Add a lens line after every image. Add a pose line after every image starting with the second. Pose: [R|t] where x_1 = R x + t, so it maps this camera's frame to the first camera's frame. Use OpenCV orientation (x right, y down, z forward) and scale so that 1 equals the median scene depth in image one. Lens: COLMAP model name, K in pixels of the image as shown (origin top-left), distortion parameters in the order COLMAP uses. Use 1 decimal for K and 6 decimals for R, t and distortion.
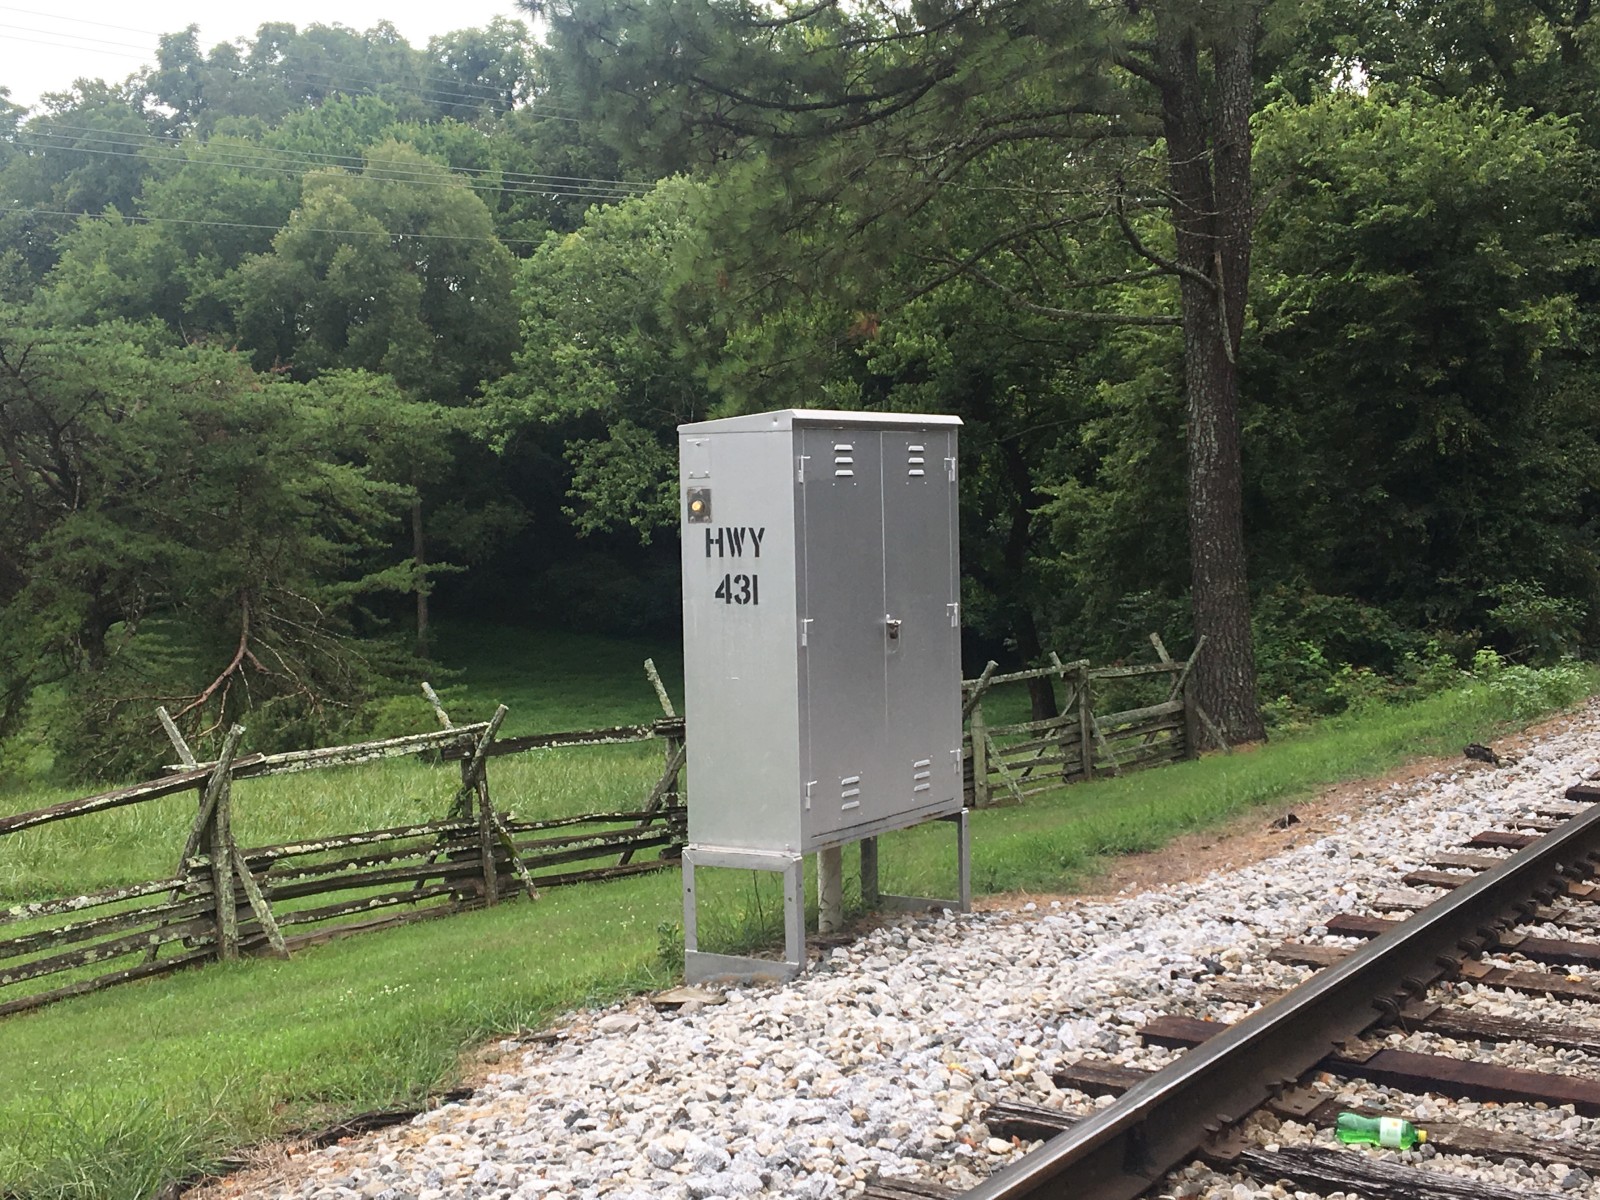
lens RADIAL K [[2164.0, 0, 803.8], [0, 2164.0, 617.4], [0, 0, 1]] dist [0.108656, -0.129599]
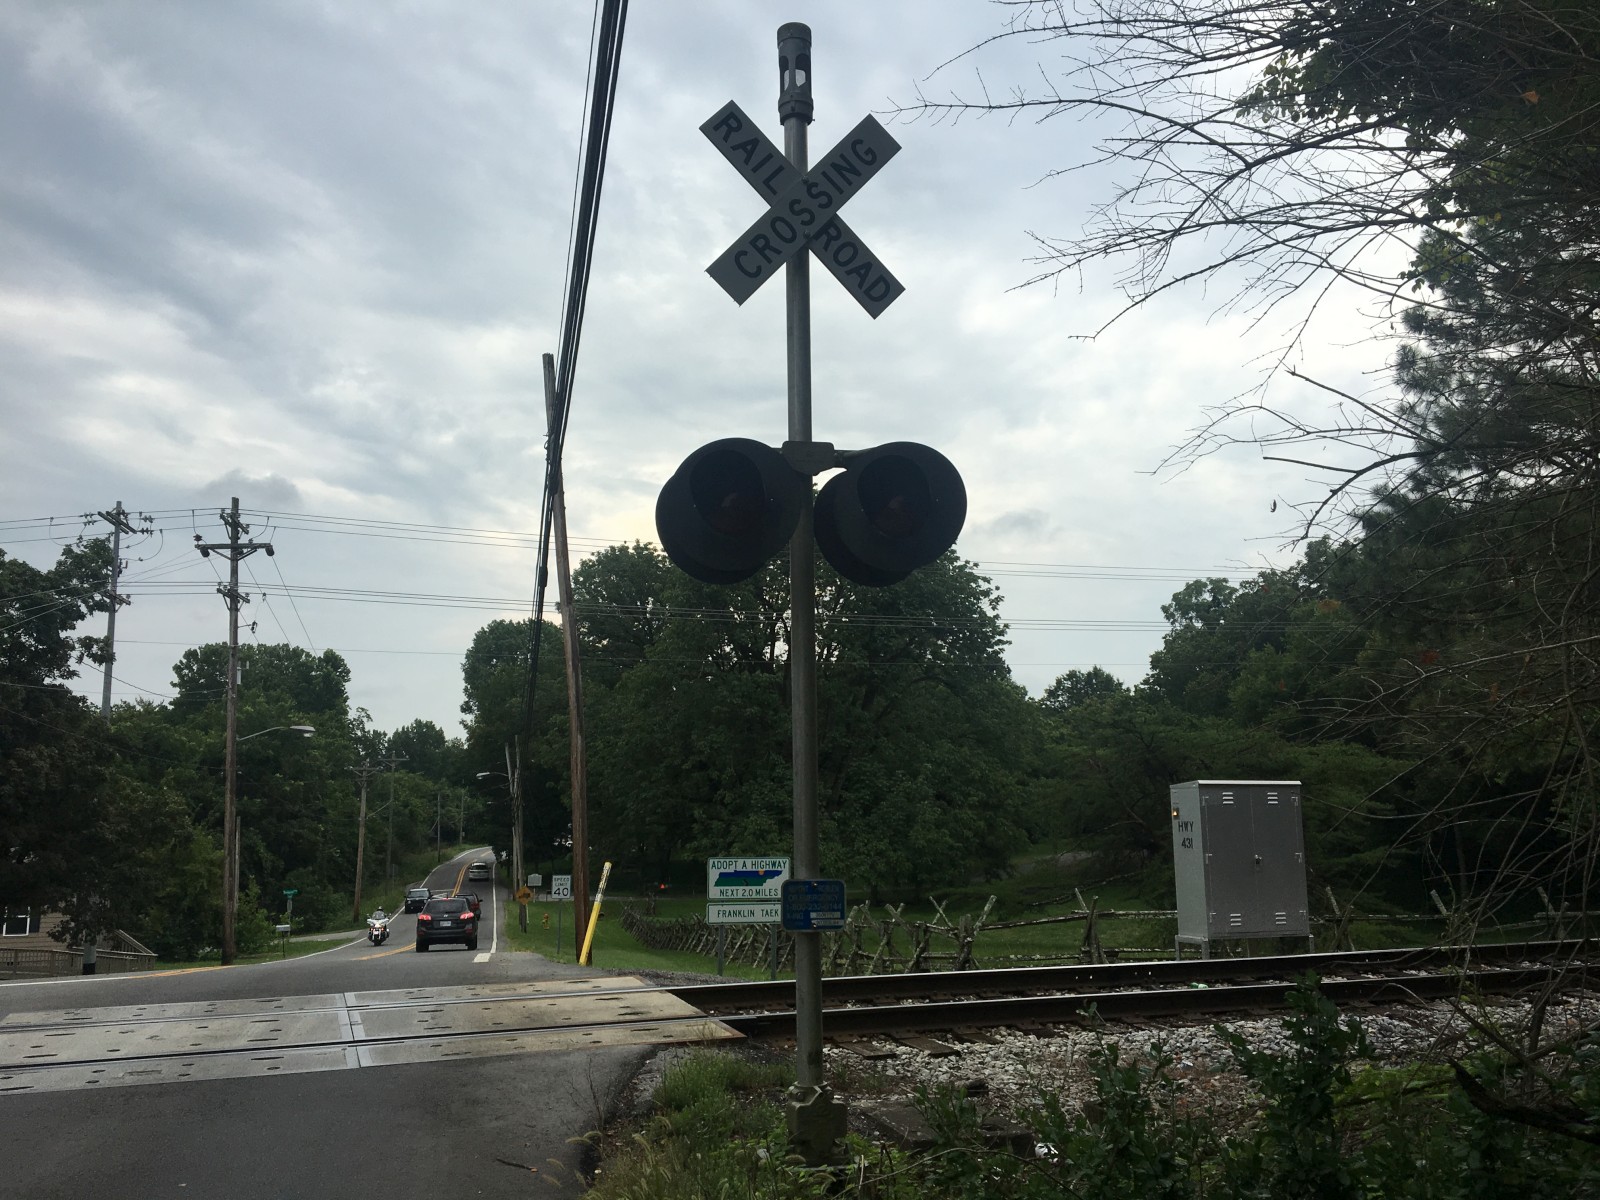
lens RADIAL K [[1341.6, 0, 781.3], [0, 1341.6, 592.8], [0, 0, 1]] dist [0.106596, -0.180199]
pose [[0.767082, -0.090317, -0.635160, 0.412336], [-0.044988, 0.980031, -0.193688, 0.019436], [0.639970, 0.177149, 0.747701, -0.424132]]
